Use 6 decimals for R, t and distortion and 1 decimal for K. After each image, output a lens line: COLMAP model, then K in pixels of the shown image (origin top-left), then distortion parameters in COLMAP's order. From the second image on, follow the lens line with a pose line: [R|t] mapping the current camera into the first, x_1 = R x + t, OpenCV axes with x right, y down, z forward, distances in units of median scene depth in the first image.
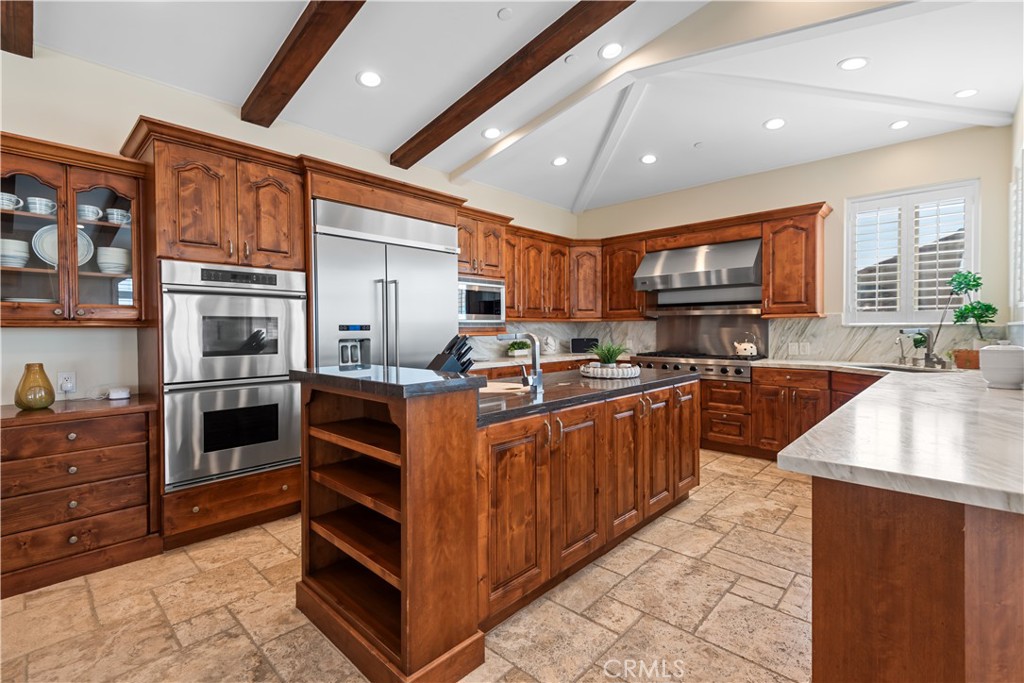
lens RADIAL K [[464.6, 0, 504.3], [0, 464.6, 336.1], [0, 0, 1]] dist [0.017326, -0.003473]
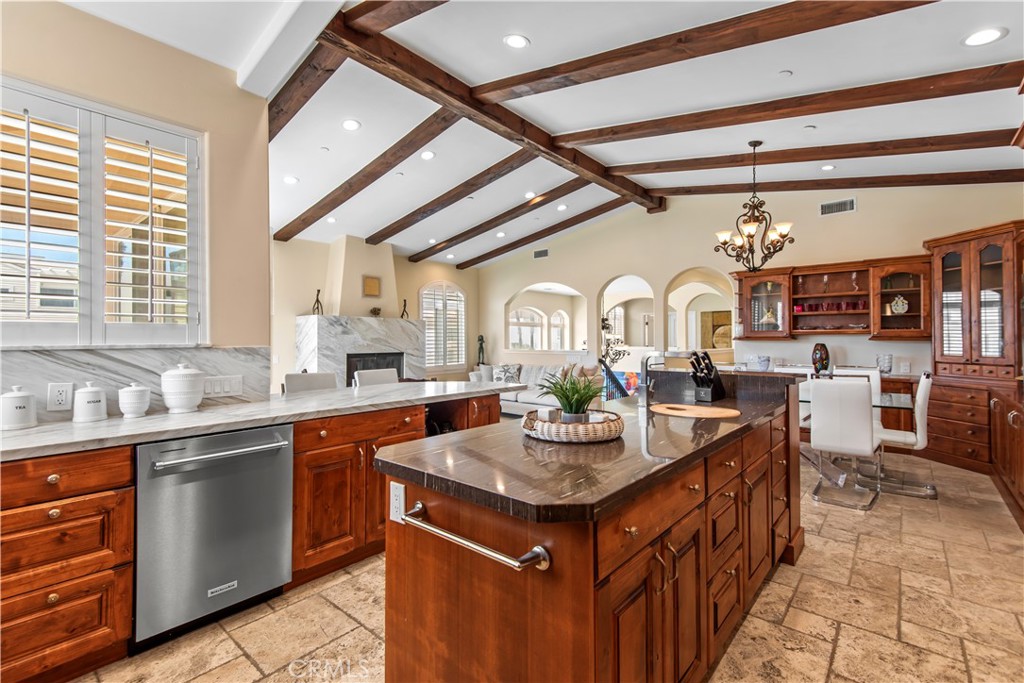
lens RADIAL K [[464.6, 0, 510.8], [0, 464.6, 336.6], [0, 0, 1]] dist [0.017326, -0.003473]
pose [[-0.998332, 0.010421, -0.056787, 0.284119], [0.009922, 0.999910, 0.009071, -0.034541], [0.056876, 0.008492, -0.998345, 1.337103]]
